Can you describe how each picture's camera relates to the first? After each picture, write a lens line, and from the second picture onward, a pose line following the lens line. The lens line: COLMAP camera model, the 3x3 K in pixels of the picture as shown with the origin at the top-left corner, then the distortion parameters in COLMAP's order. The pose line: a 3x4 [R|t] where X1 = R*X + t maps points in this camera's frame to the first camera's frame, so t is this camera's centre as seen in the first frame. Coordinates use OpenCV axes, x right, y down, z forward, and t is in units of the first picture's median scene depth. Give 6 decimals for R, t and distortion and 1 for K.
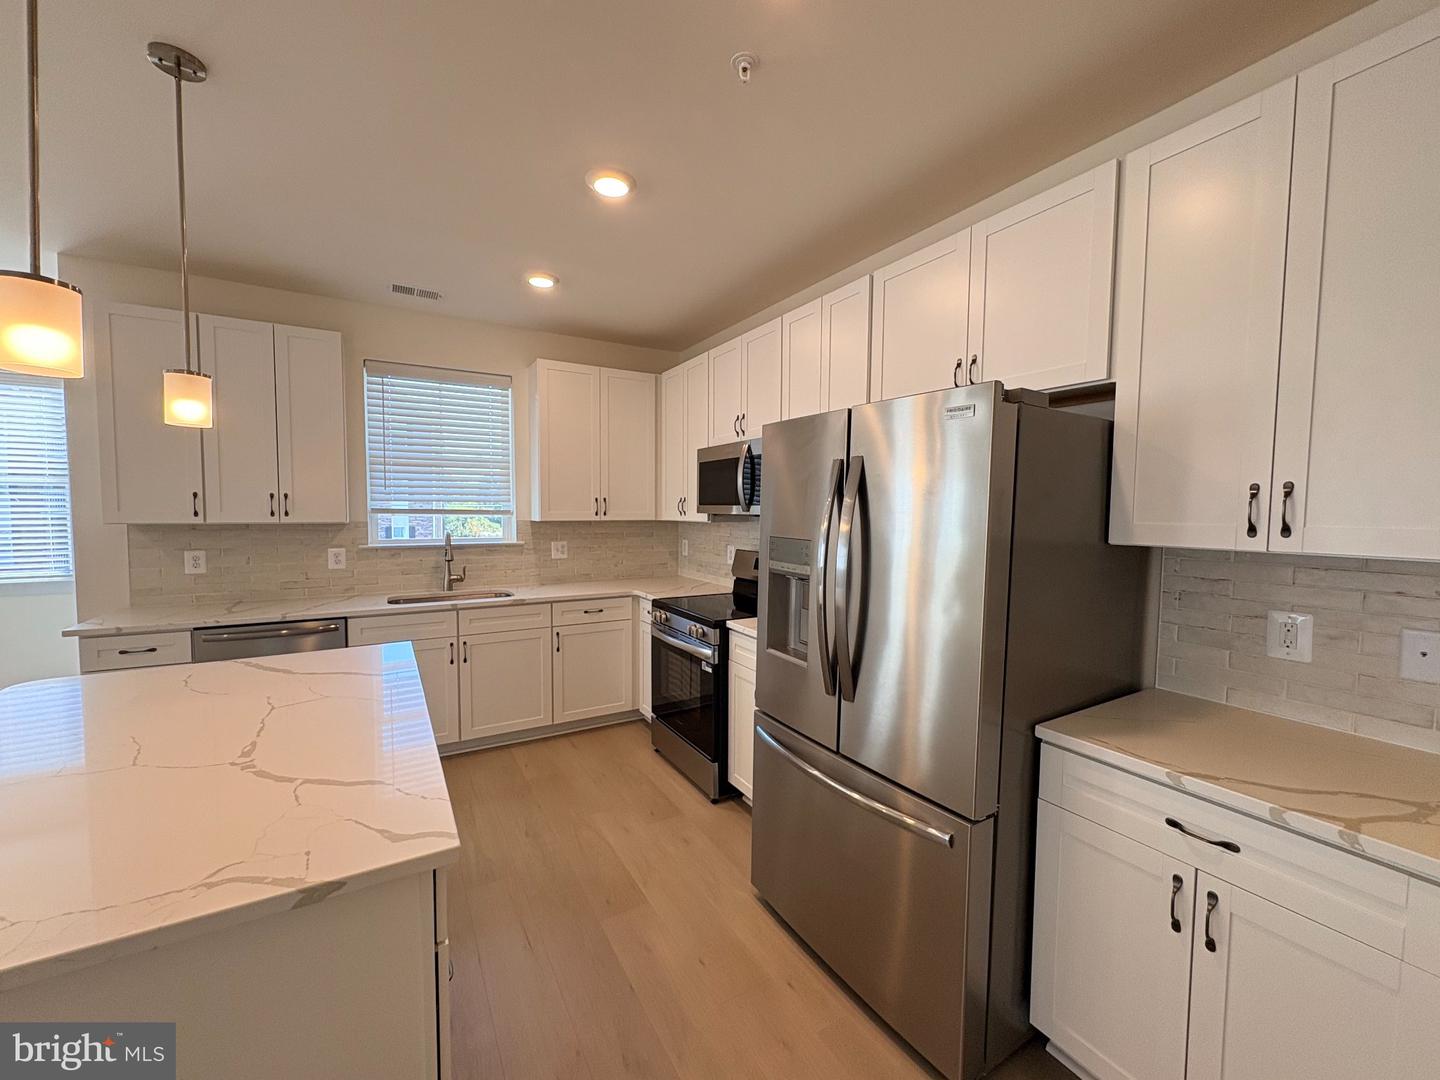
lens RADIAL K [[574.6, 0, 718.3], [0, 574.6, 541.6], [0, 0, 1]] dist [0.002787, -0.000354]
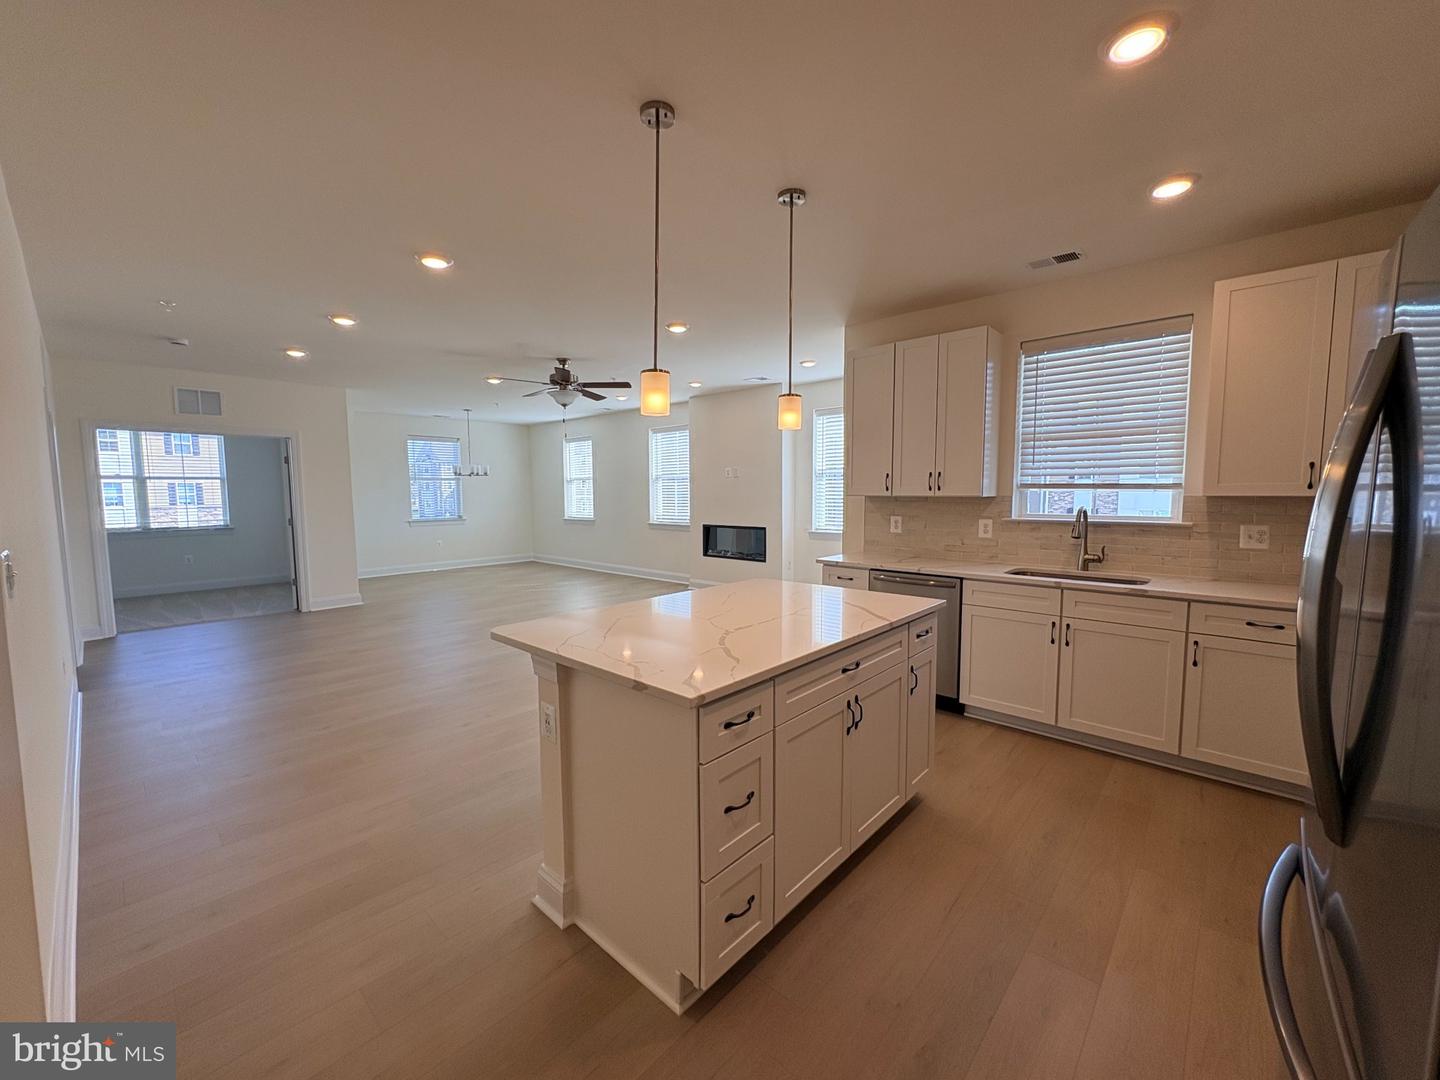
lens RADIAL K [[574.6, 0, 720.6], [0, 574.6, 541.3], [0, 0, 1]] dist [0.002787, -0.000354]
pose [[0.295592, 0.077148, -0.952194, 0.259247], [-0.048494, 0.996661, 0.065697, 0.005394], [0.954083, 0.026756, 0.298346, 0.166497]]
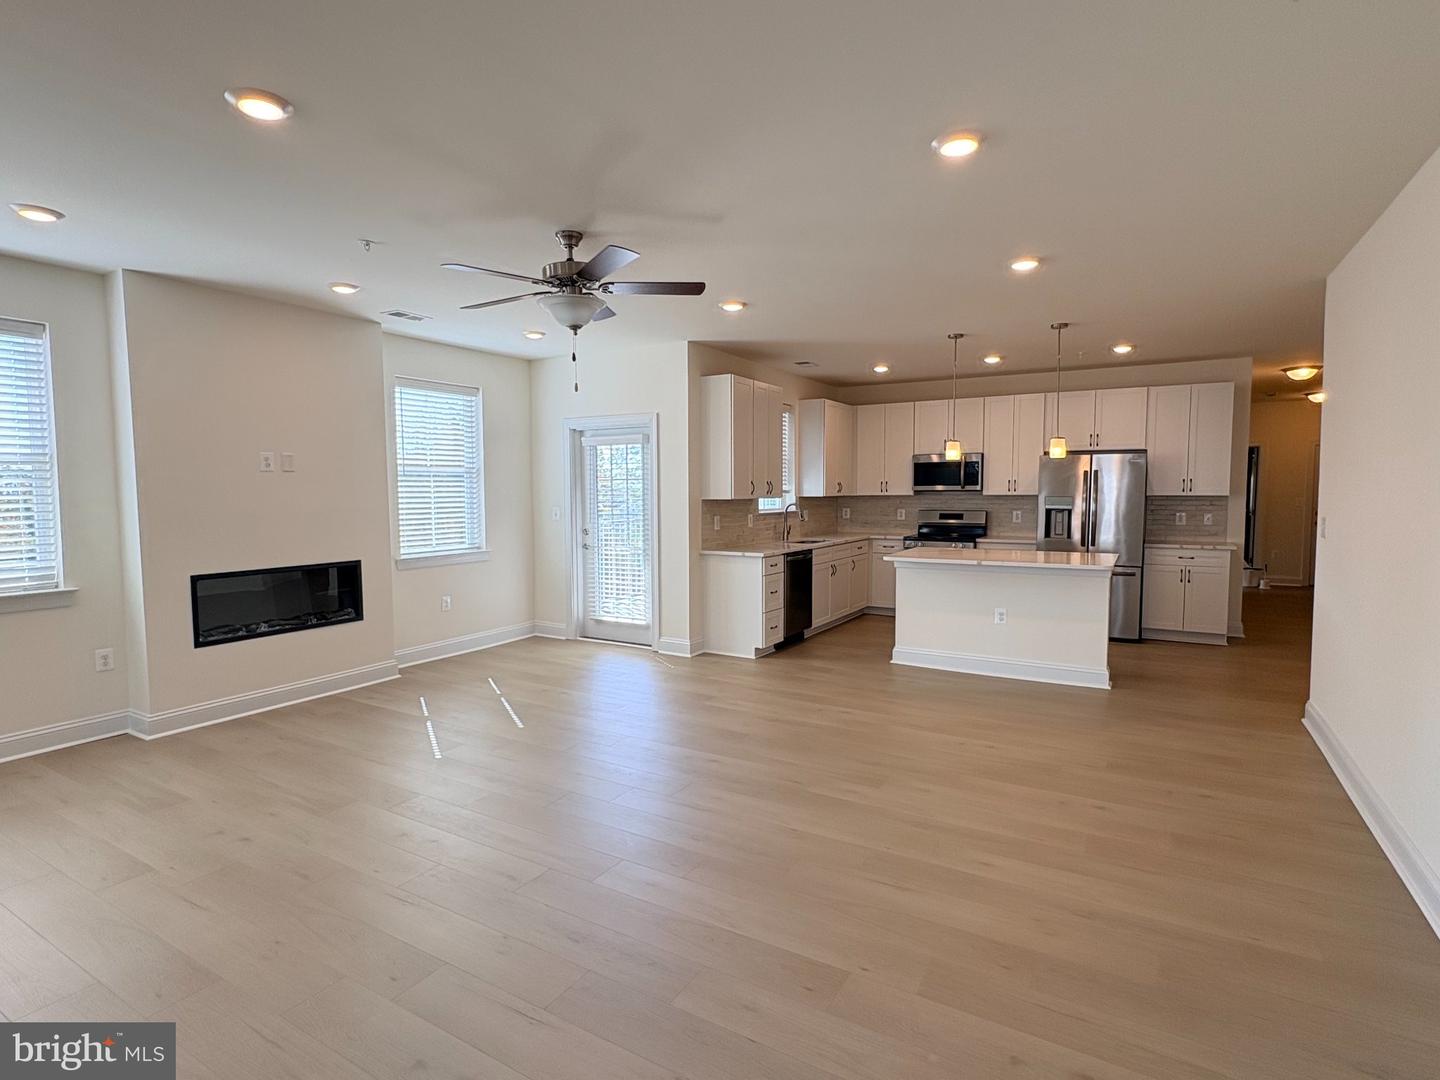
lens RADIAL K [[748.6, 0, 719.7], [0, 748.6, 541.0], [0, 0, 1]] dist [0.003073, 0.000175]
pose [[0.876603, -0.044977, 0.479108, -1.745274], [0.039113, 0.998988, 0.022219, 0.036783], [-0.479622, -0.000738, 0.877475, -0.806648]]
